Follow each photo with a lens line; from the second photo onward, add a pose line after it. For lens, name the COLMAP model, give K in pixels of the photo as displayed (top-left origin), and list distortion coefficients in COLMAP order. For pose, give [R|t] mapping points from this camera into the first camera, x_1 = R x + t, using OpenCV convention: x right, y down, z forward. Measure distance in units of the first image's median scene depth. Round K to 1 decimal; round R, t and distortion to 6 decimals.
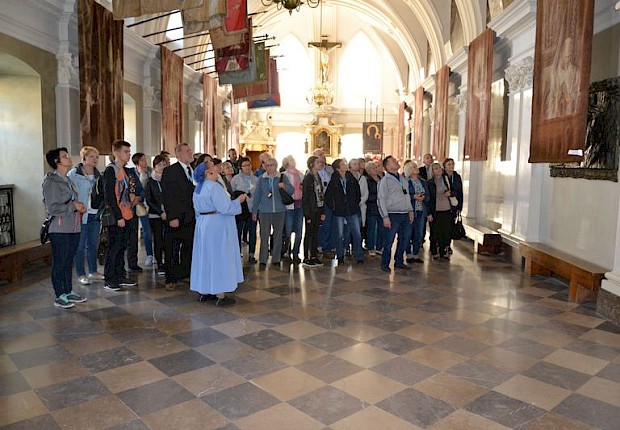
lens RADIAL K [[515.9, 0, 310.0], [0, 515.9, 215.0], [0, 0, 1]] dist [-0.044518, 0.039322]
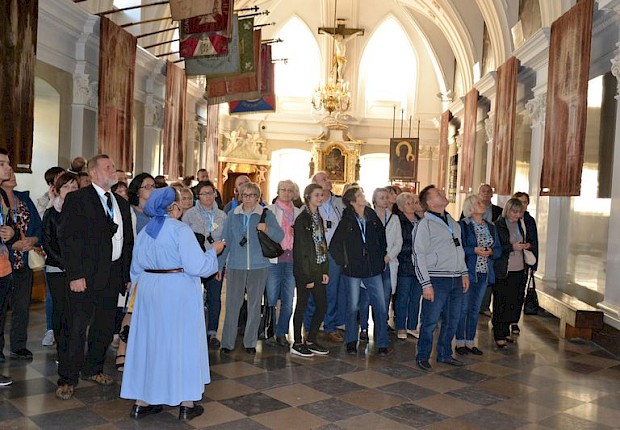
lens RADIAL K [[515.9, 0, 310.0], [0, 515.9, 215.0], [0, 0, 1]] dist [-0.044518, 0.039322]
pose [[0.998782, 0.032393, -0.037218, 0.022911], [-0.034240, 0.998156, -0.050124, -0.035439], [0.035525, 0.051337, 0.998049, 0.315176]]
